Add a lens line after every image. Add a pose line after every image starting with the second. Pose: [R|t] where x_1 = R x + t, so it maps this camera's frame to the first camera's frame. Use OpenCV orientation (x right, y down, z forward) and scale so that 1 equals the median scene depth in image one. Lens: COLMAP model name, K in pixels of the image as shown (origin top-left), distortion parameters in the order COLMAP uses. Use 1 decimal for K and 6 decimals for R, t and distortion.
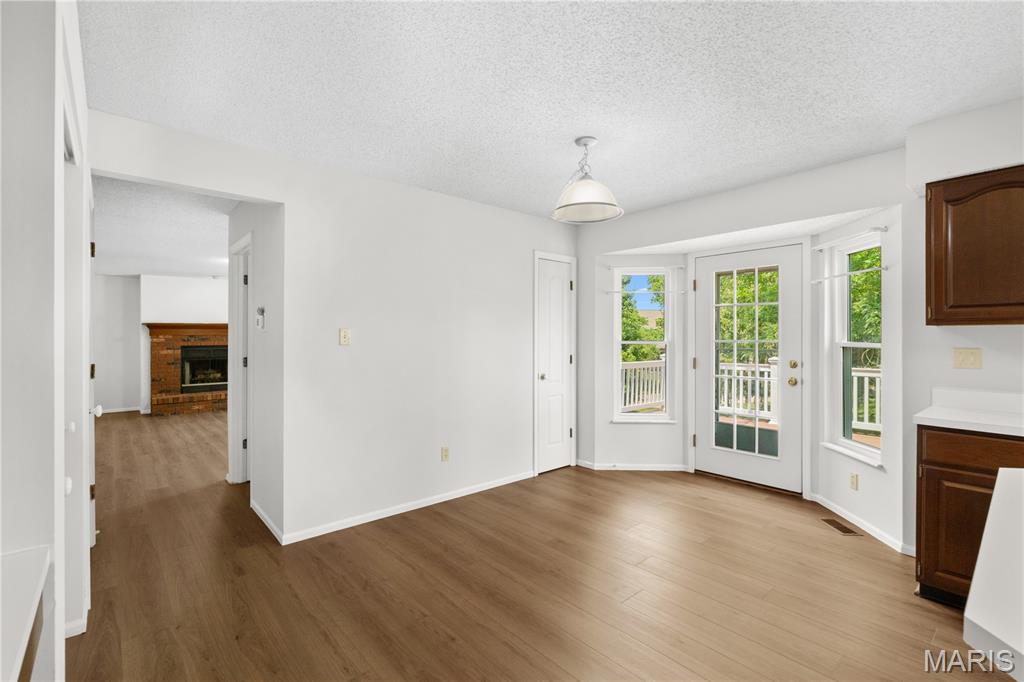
lens RADIAL K [[462.1, 0, 525.5], [0, 462.1, 337.1], [0, 0, 1]] dist [0.001737, -0.000685]
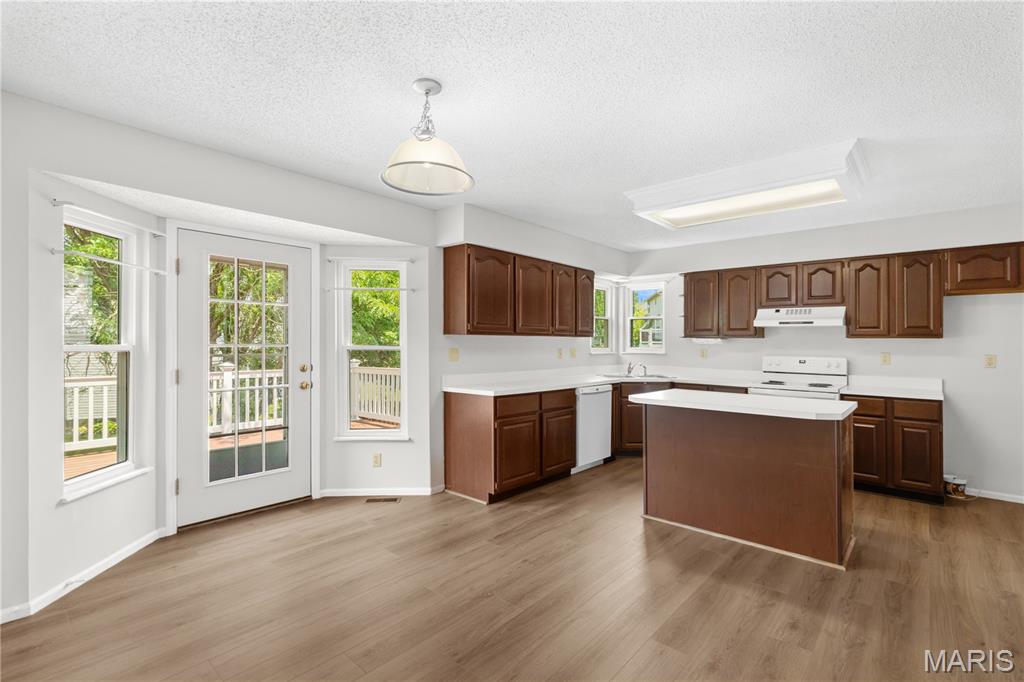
lens RADIAL K [[462.1, 0, 518.2], [0, 462.1, 325.3], [0, 0, 1]] dist [0.001737, -0.000685]
pose [[-0.102262, 0.035111, 0.994138, -0.454365], [-0.006277, 0.999334, -0.035940, 0.000417], [-0.994738, -0.009915, -0.101973, 0.638872]]
